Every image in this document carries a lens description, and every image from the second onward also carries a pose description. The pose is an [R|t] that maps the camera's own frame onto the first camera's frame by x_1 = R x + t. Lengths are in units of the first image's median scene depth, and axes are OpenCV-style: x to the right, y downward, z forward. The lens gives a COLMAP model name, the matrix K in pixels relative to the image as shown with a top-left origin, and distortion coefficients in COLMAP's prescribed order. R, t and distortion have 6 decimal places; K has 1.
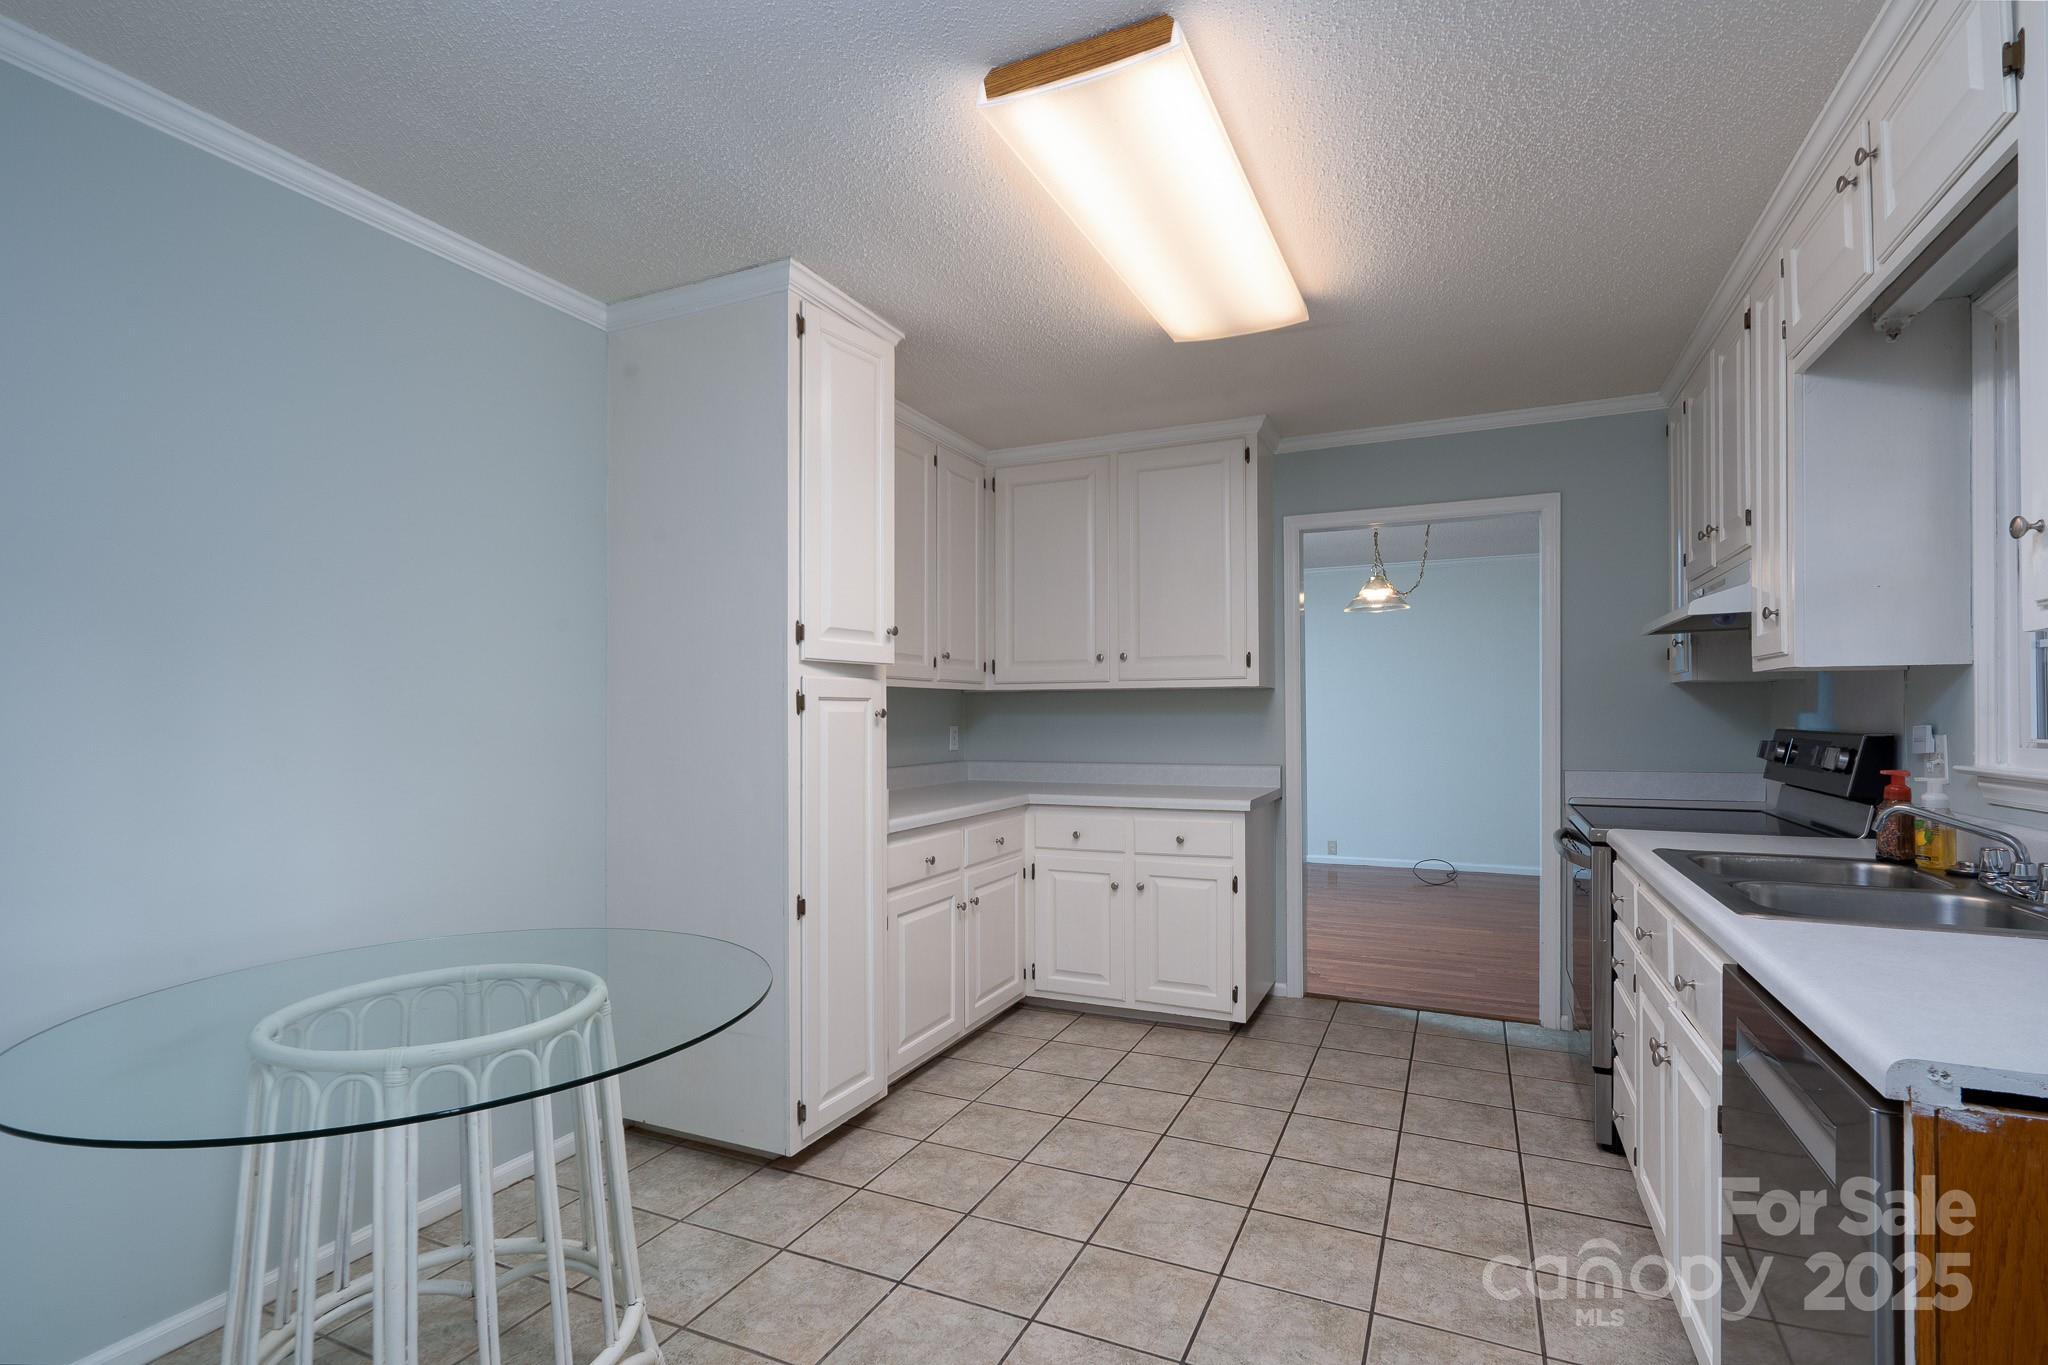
lens RADIAL K [[947.8, 0, 1021.1], [0, 947.8, 702.0], [0, 0, 1]] dist [-0.003344, 0.001755]
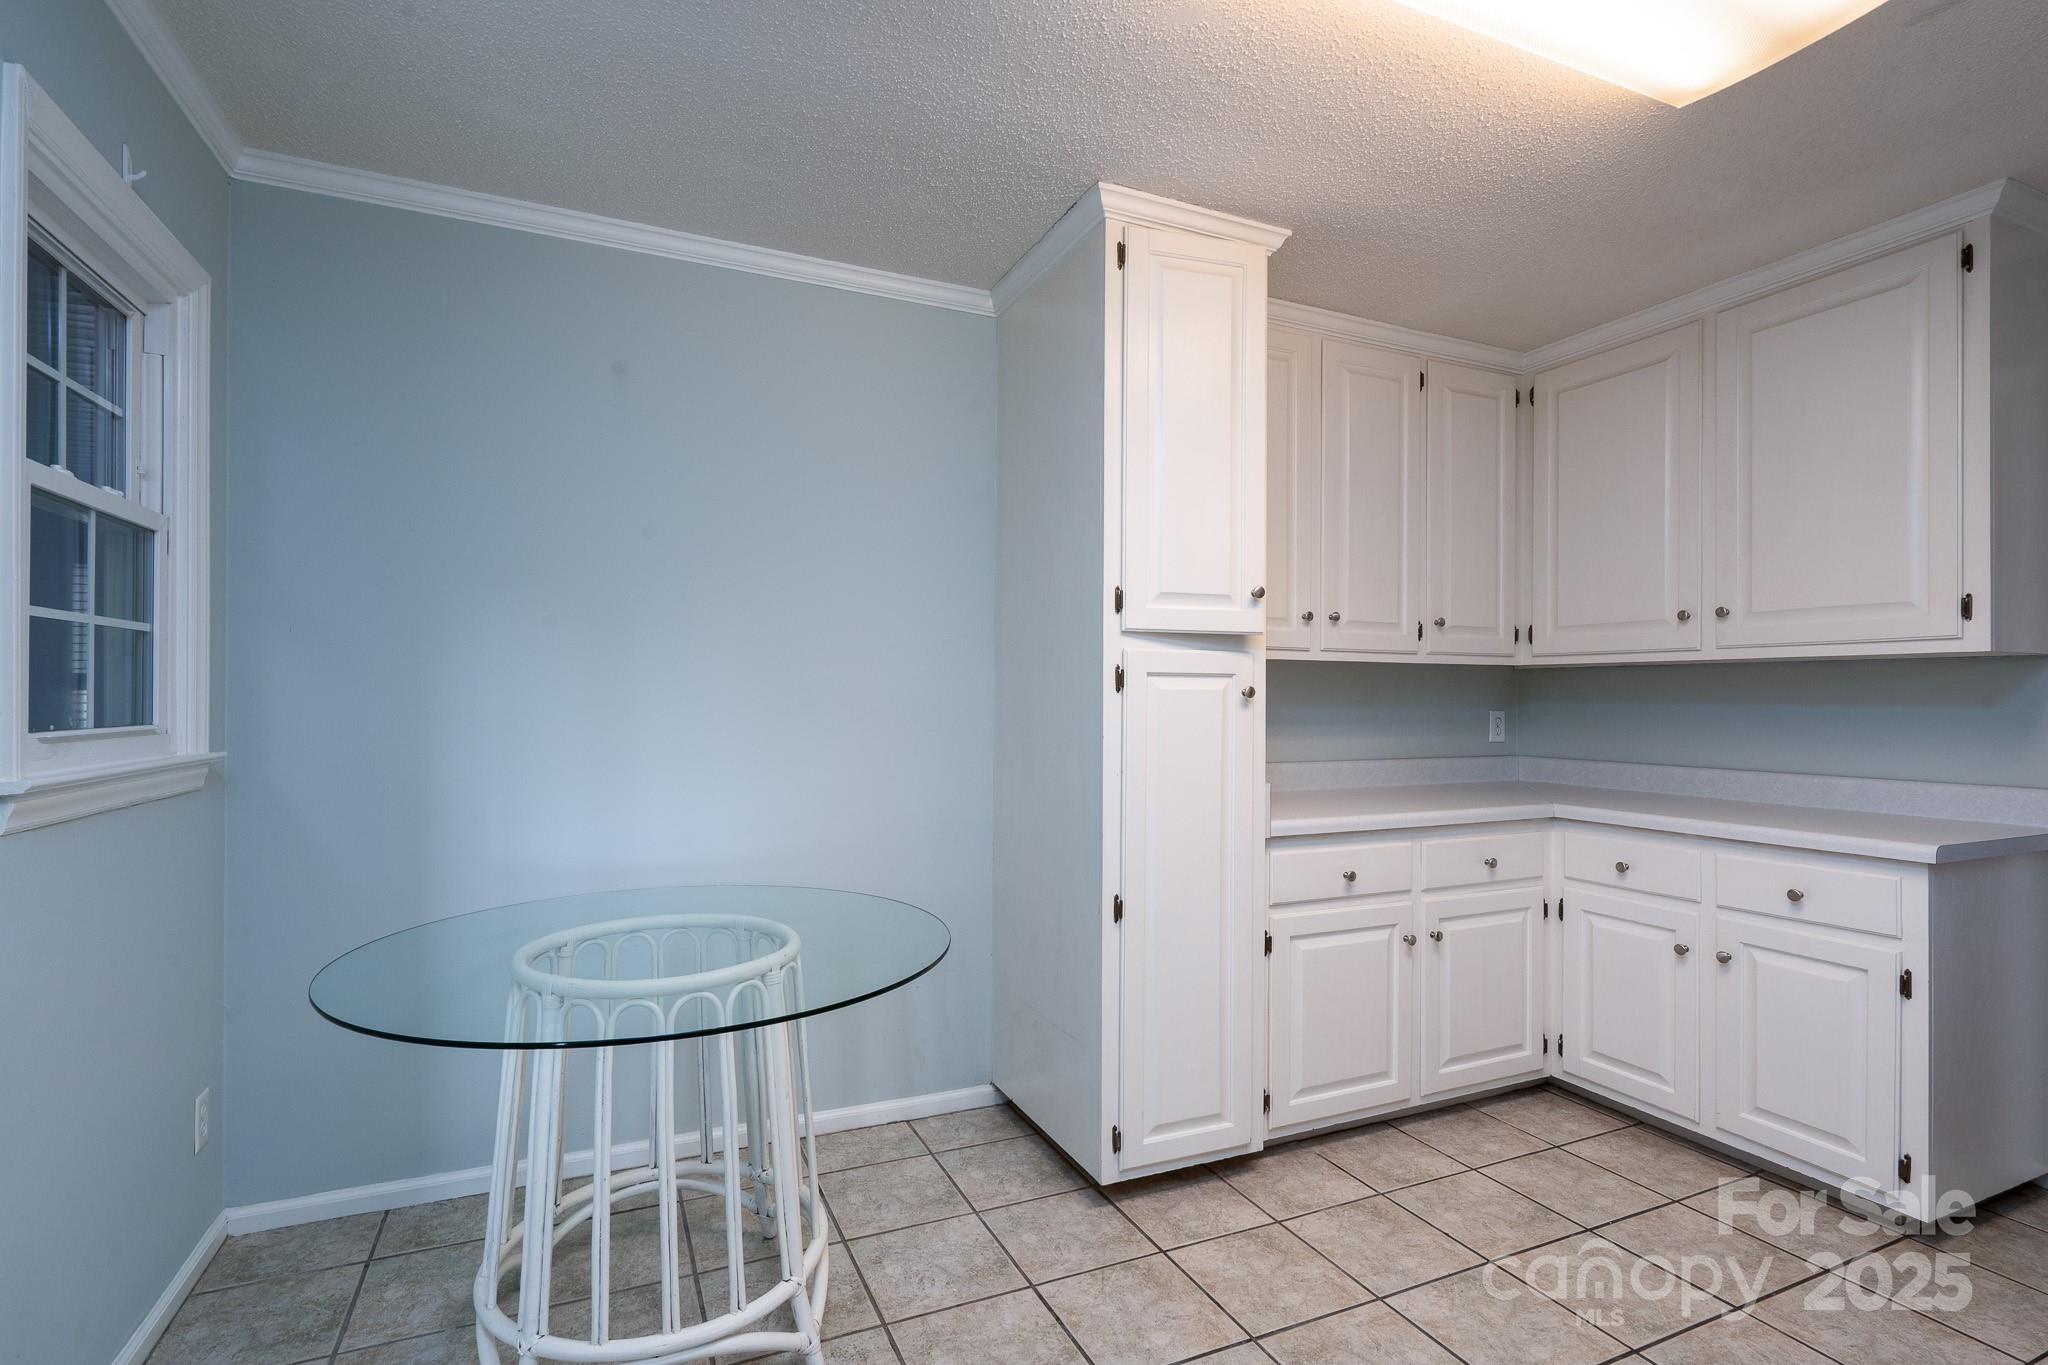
lens RADIAL K [[947.8, 0, 1015.5], [0, 947.8, 686.5], [0, 0, 1]] dist [-0.003344, 0.001755]
pose [[0.756834, 0.001434, -0.653606, 0.221133], [0.000077, 0.999997, 0.002284, 0.004579], [0.653608, -0.001779, 0.756831, 0.212163]]
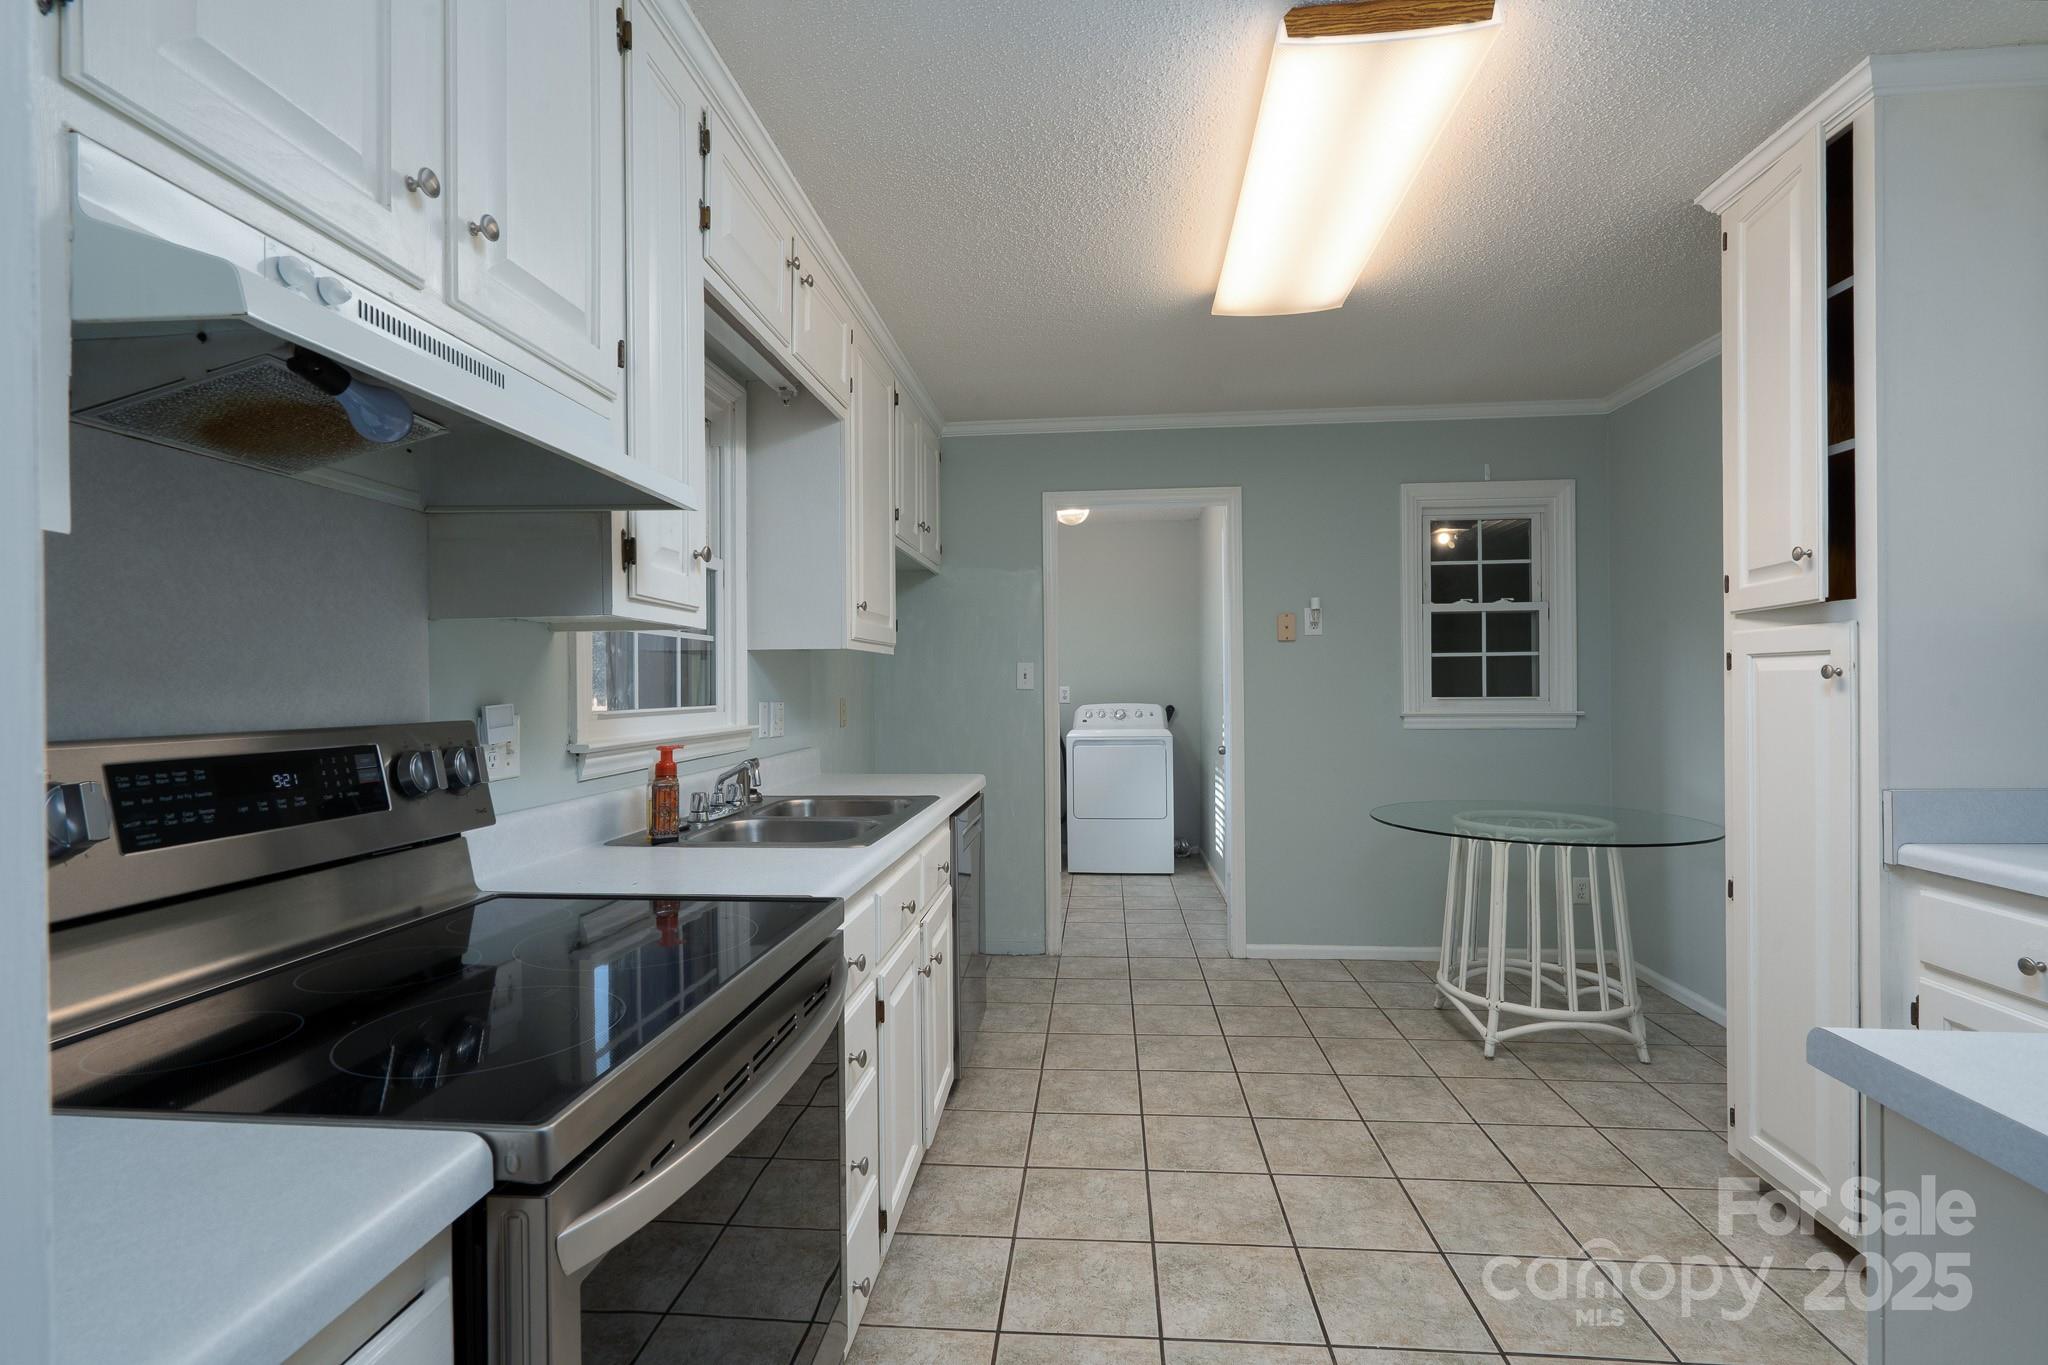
lens RADIAL K [[947.8, 0, 1028.5], [0, 947.8, 681.2], [0, 0, 1]] dist [-0.003344, 0.001755]
pose [[-0.937383, 0.007797, -0.348212, 0.576655], [0.012405, 0.999862, -0.011005, 0.010786], [0.348079, -0.014635, -0.937351, 1.296251]]
